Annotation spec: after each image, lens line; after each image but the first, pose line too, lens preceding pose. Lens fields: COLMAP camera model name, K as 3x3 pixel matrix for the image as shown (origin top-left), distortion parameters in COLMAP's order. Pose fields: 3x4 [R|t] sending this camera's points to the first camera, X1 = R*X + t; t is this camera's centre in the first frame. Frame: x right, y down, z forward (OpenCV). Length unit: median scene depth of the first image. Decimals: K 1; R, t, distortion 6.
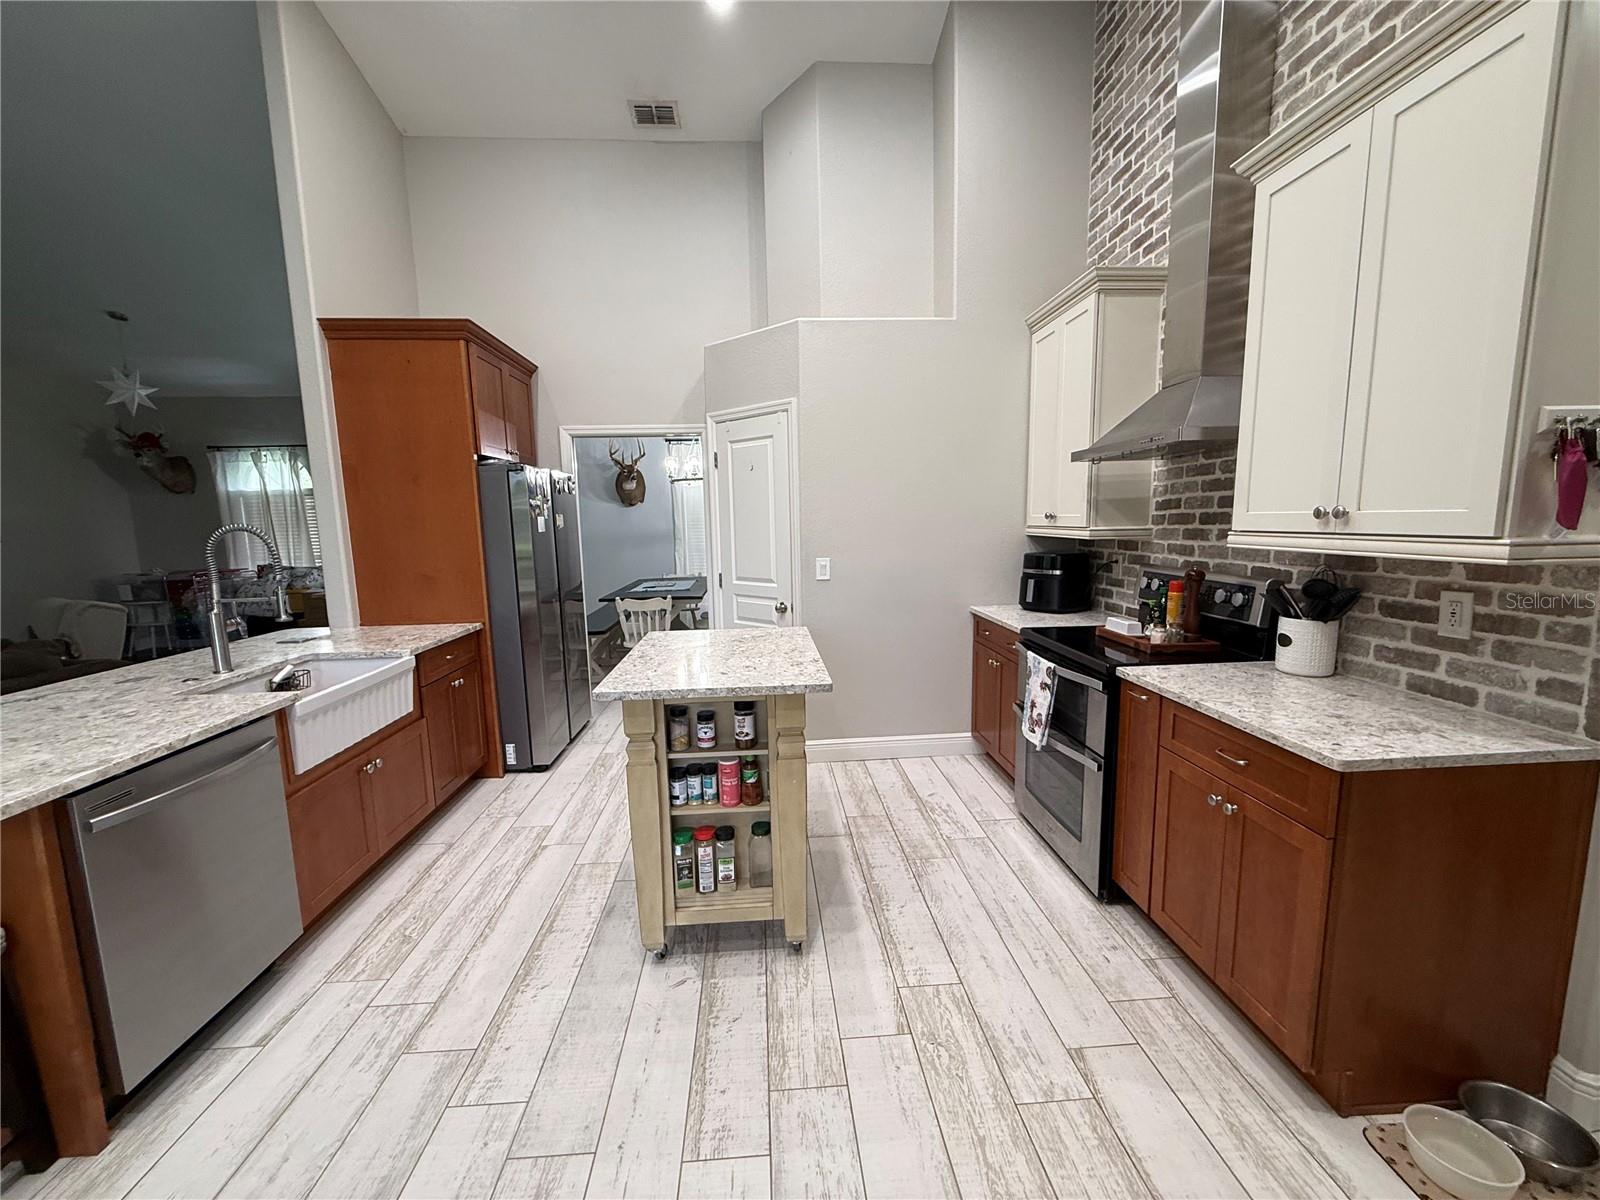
lens RADIAL K [[636.6, 0, 798.7], [0, 636.6, 601.7], [0, 0, 1]] dist [0.002046, -0.000959]
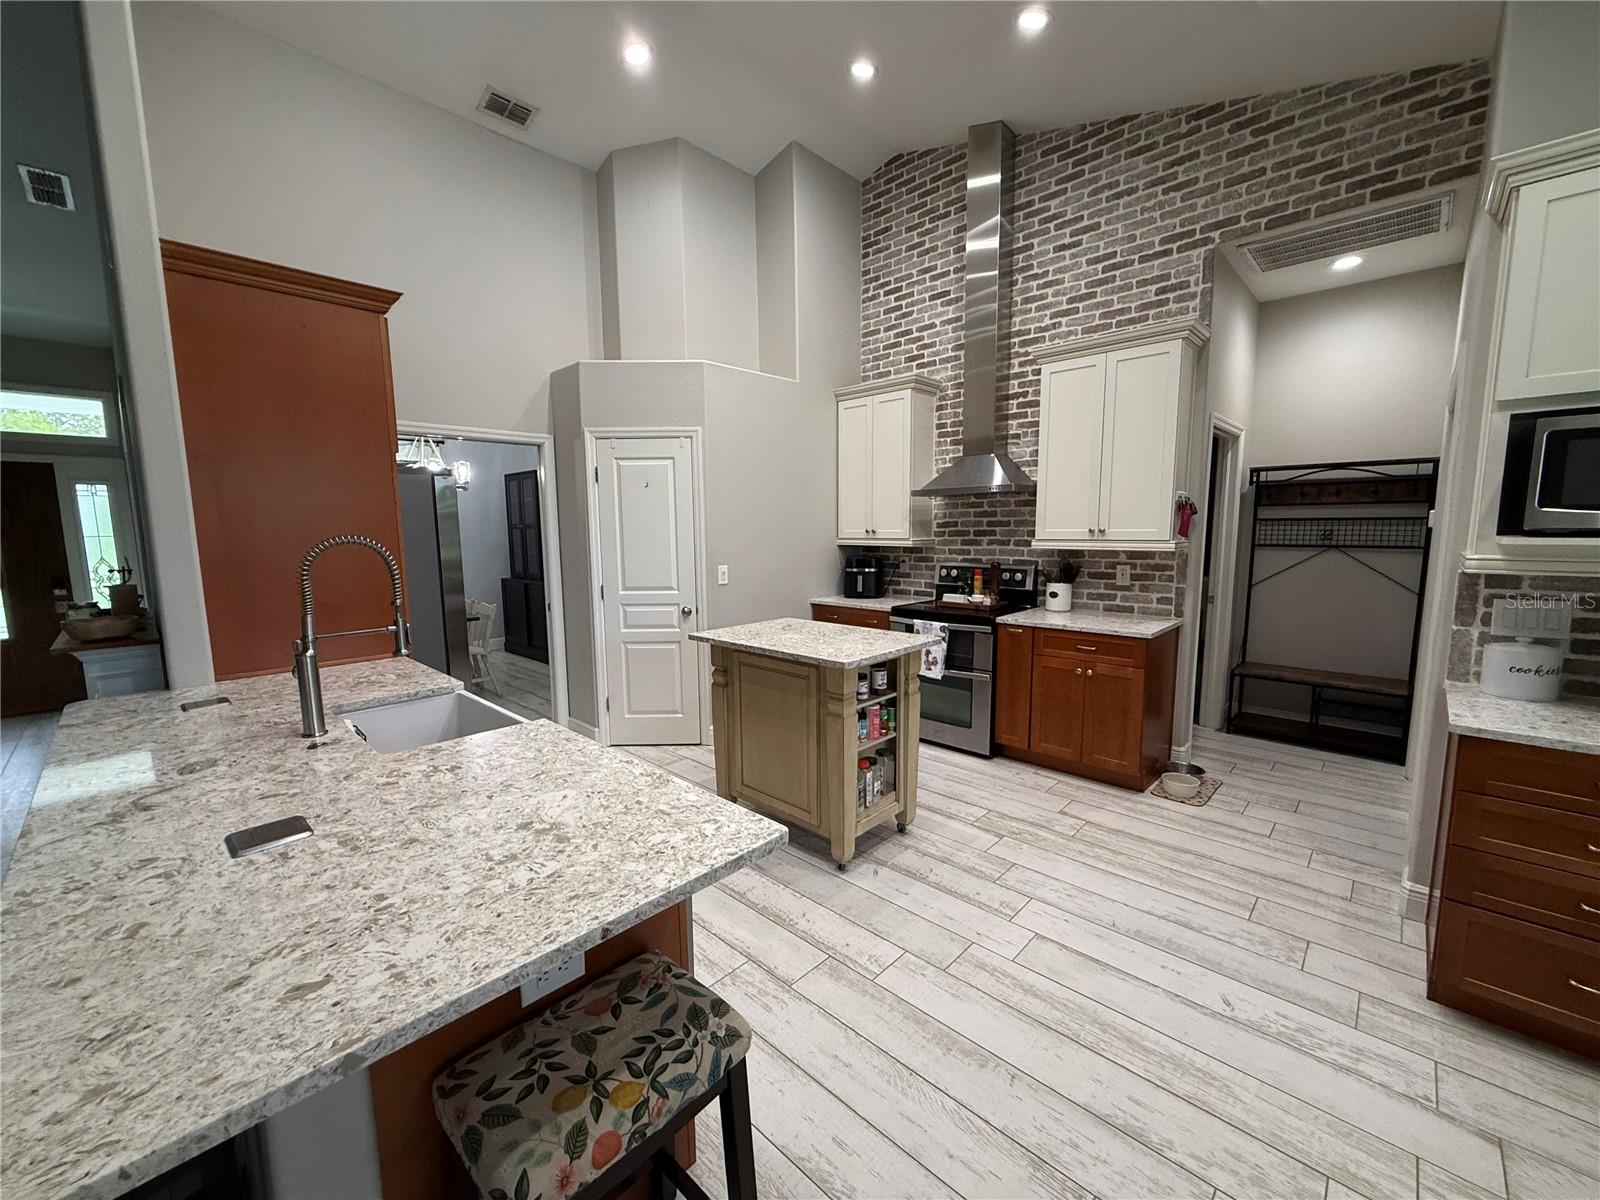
lens RADIAL K [[636.6, 0, 801.1], [0, 636.6, 601.5], [0, 0, 1]] dist [0.002046, -0.000959]
pose [[0.735044, -0.068716, 0.674528, -1.108758], [0.084267, 0.996396, 0.009678, -0.003979], [-0.672762, 0.049727, 0.738186, 0.071217]]
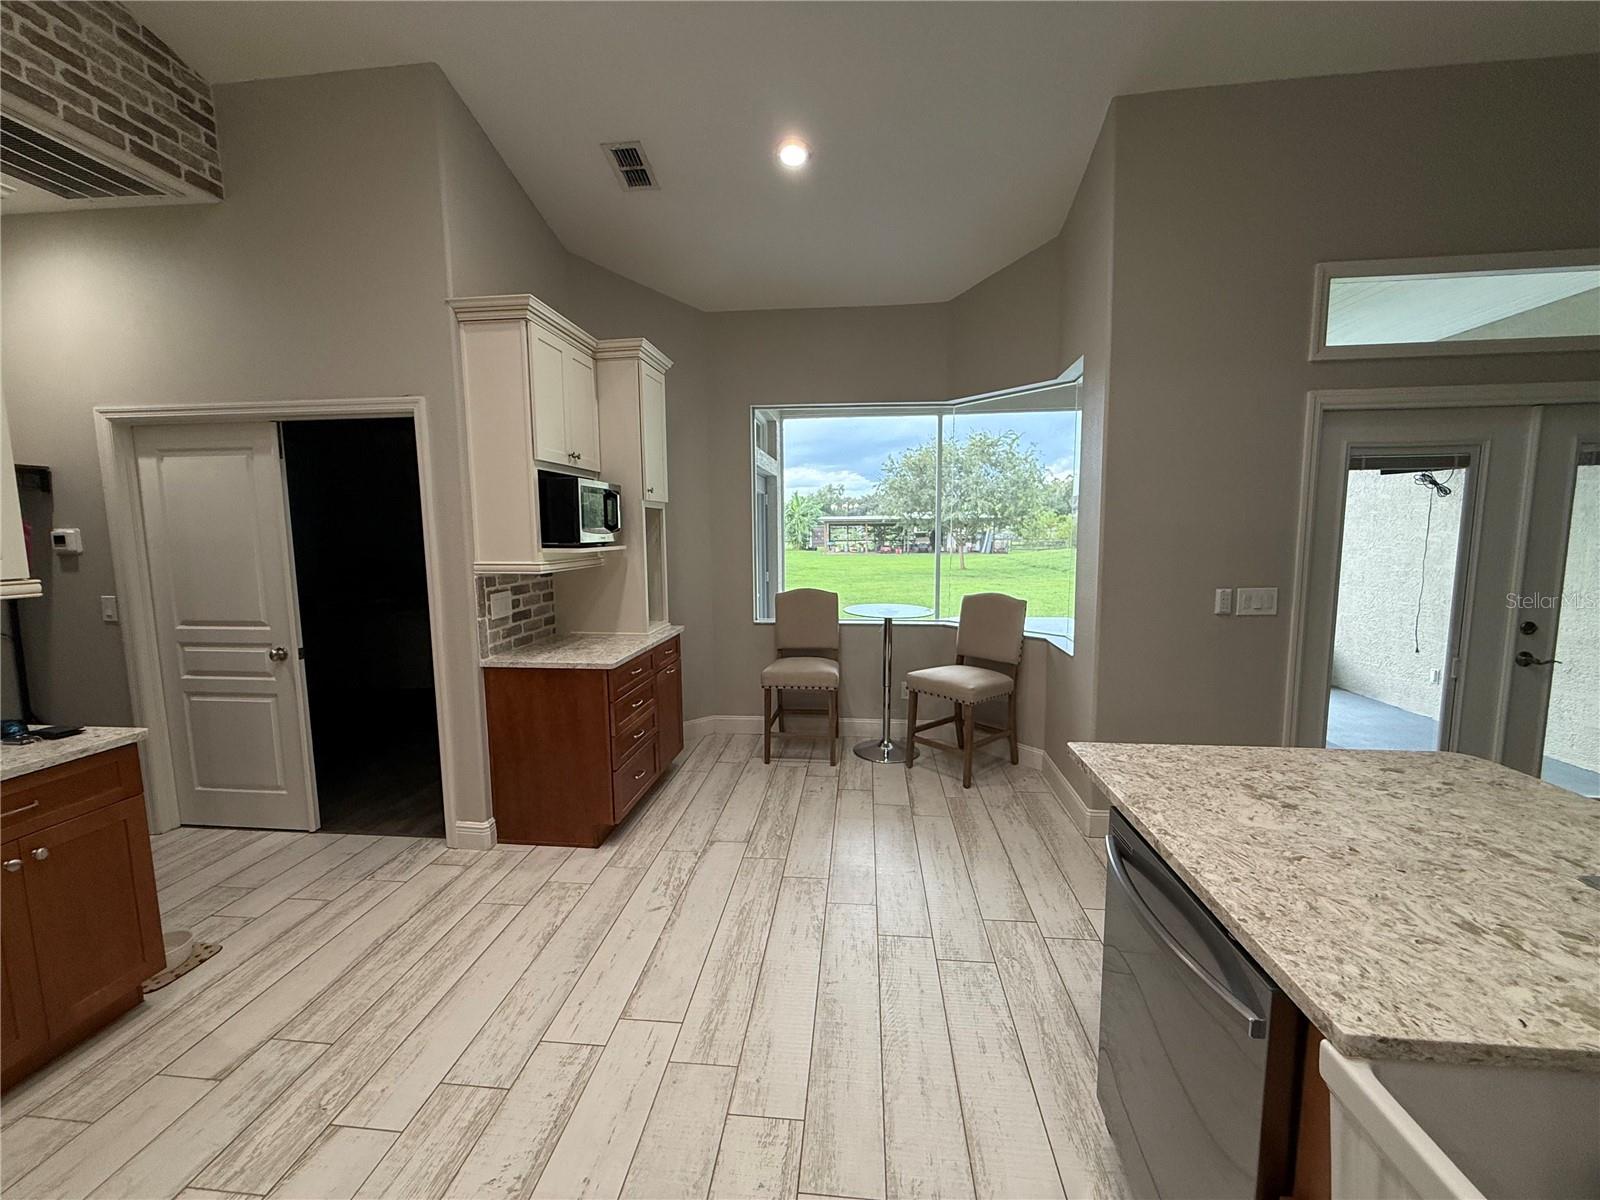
lens RADIAL K [[636.6, 0, 795.7], [0, 636.6, 602.6], [0, 0, 1]] dist [0.002046, -0.000959]
pose [[-0.984703, 0.008876, 0.174013, -0.540734], [0.050850, 0.969864, 0.238281, -0.191655], [-0.166654, 0.243485, -0.955480, 1.324833]]
